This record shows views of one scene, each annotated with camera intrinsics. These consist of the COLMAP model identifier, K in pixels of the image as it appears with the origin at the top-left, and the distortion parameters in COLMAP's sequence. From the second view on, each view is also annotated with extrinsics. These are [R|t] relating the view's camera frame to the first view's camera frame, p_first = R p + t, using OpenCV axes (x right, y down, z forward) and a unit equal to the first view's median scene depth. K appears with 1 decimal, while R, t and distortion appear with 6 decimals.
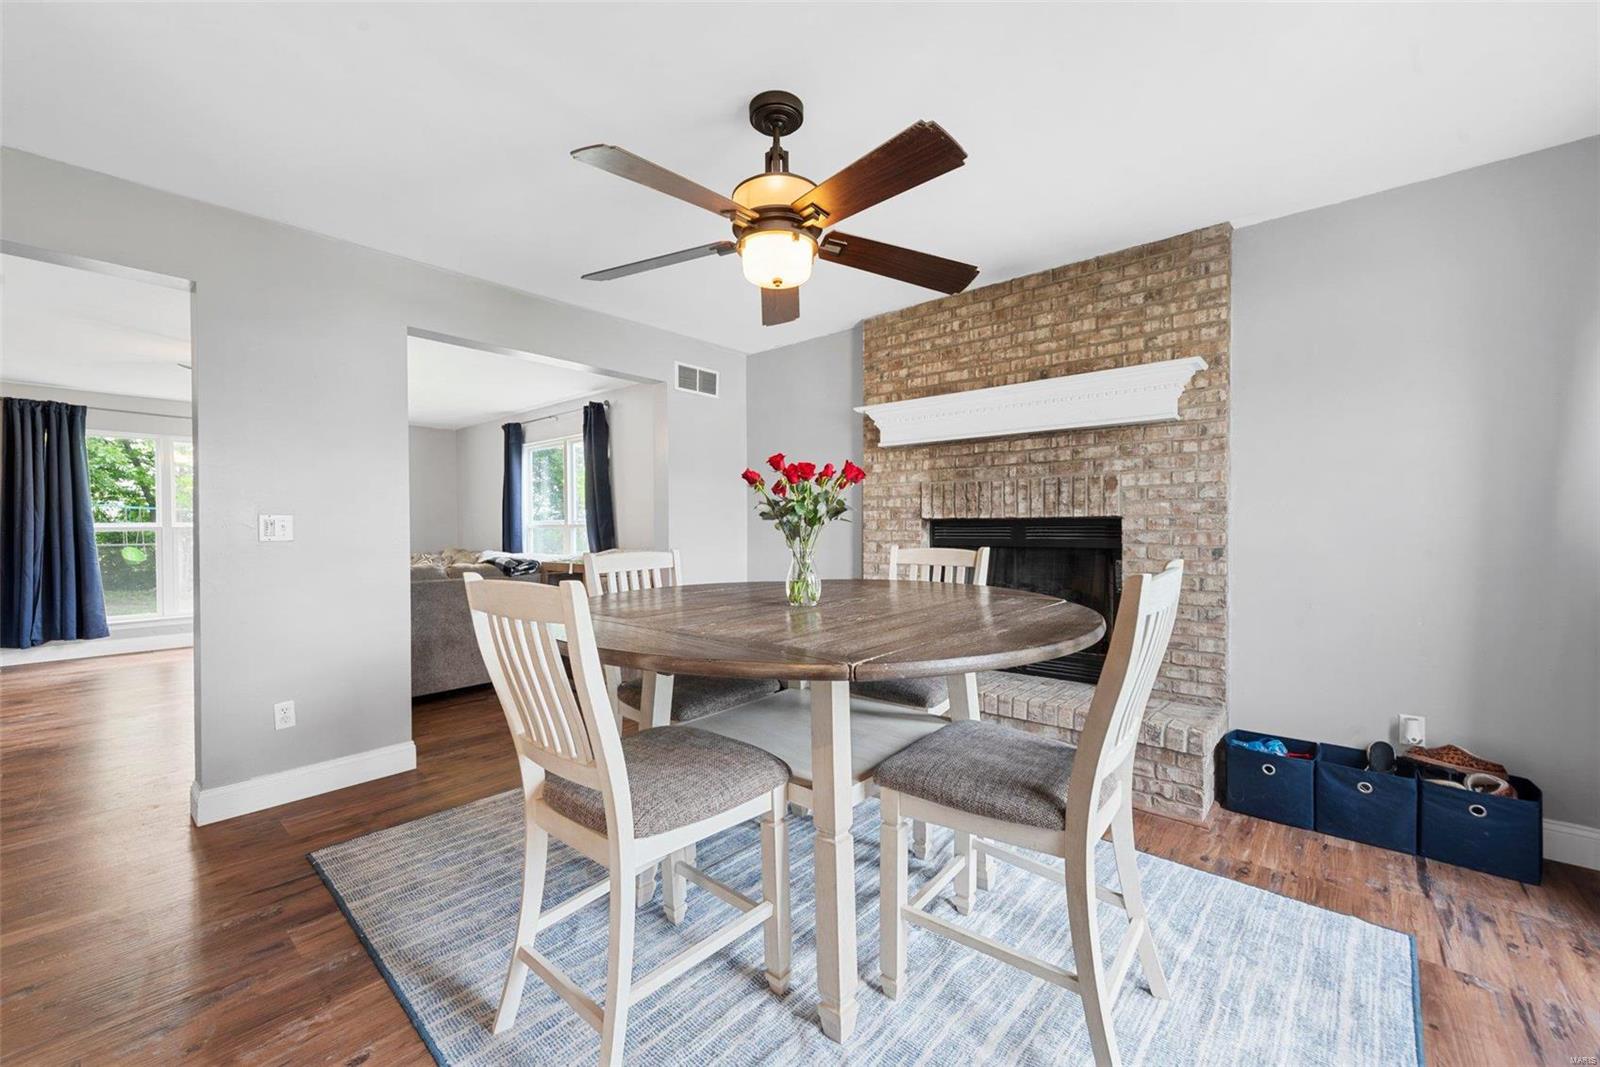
lens RADIAL K [[639.7, 0, 800.9], [0, 639.7, 529.6], [0, 0, 1]] dist [0.017713, -0.001230]
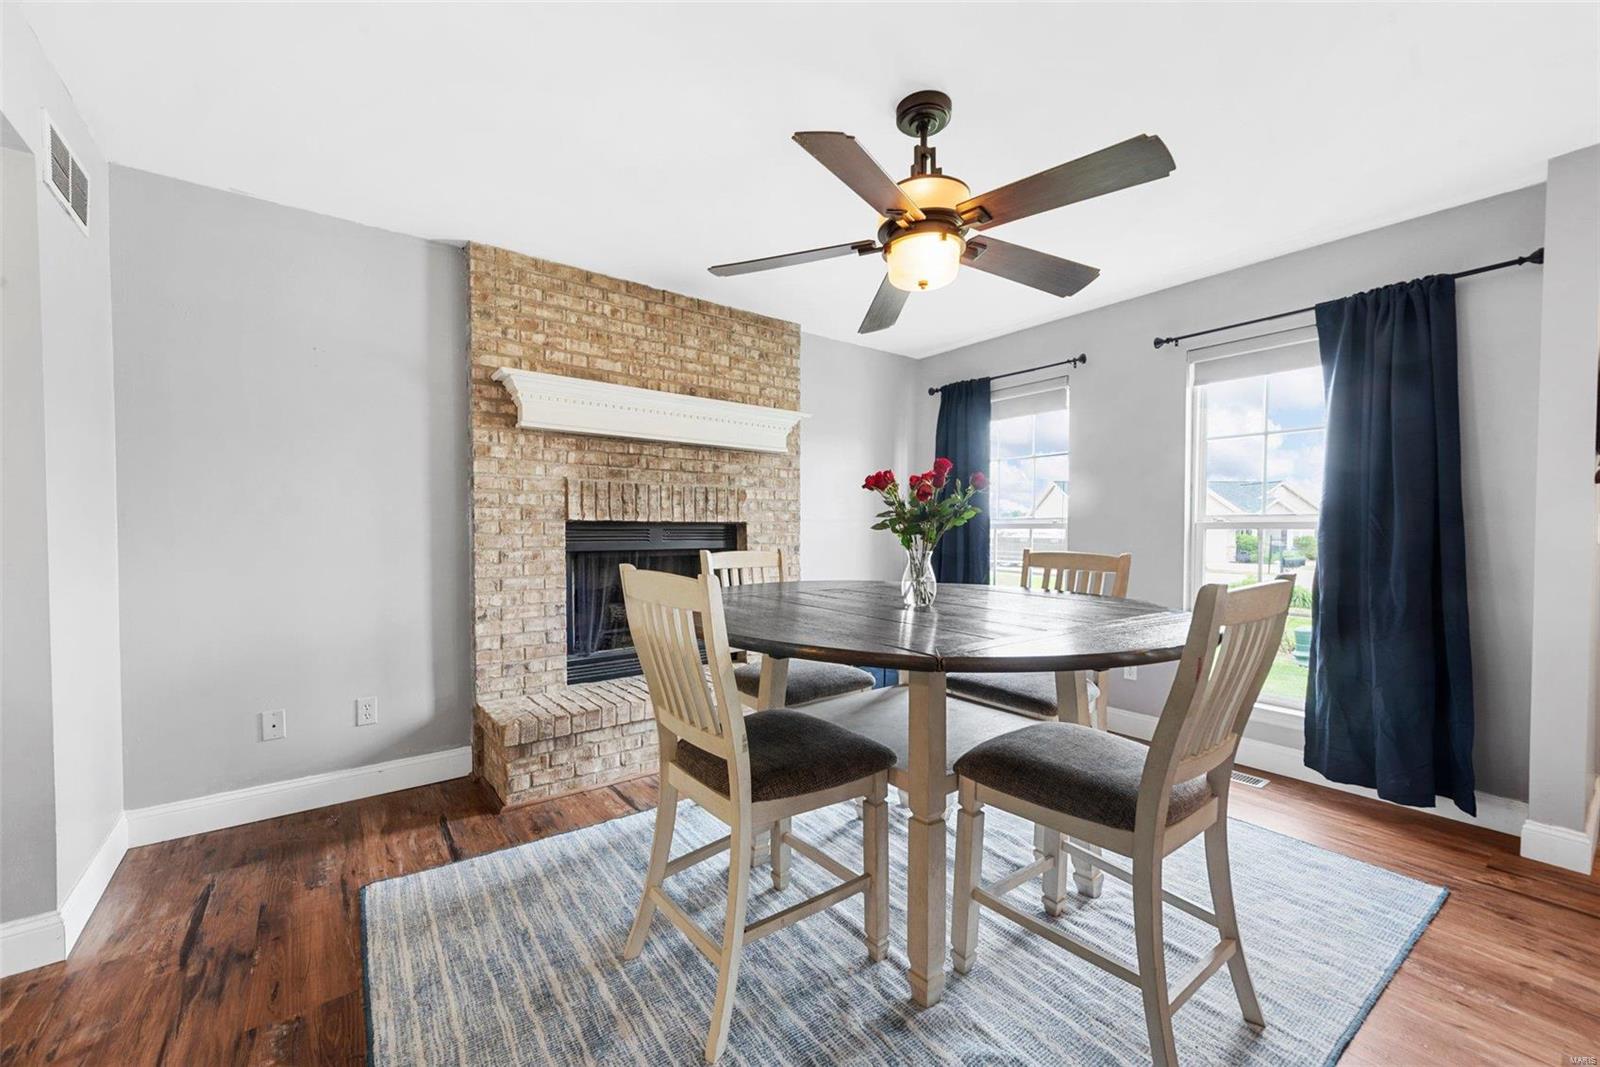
lens RADIAL K [[639.7, 0, 790.9], [0, 639.7, 537.0], [0, 0, 1]] dist [0.017713, -0.001230]
pose [[0.200378, -0.008272, 0.979684, -0.643940], [0.000204, 0.999965, 0.008402, -0.002235], [-0.979719, -0.001484, 0.200372, 0.595839]]
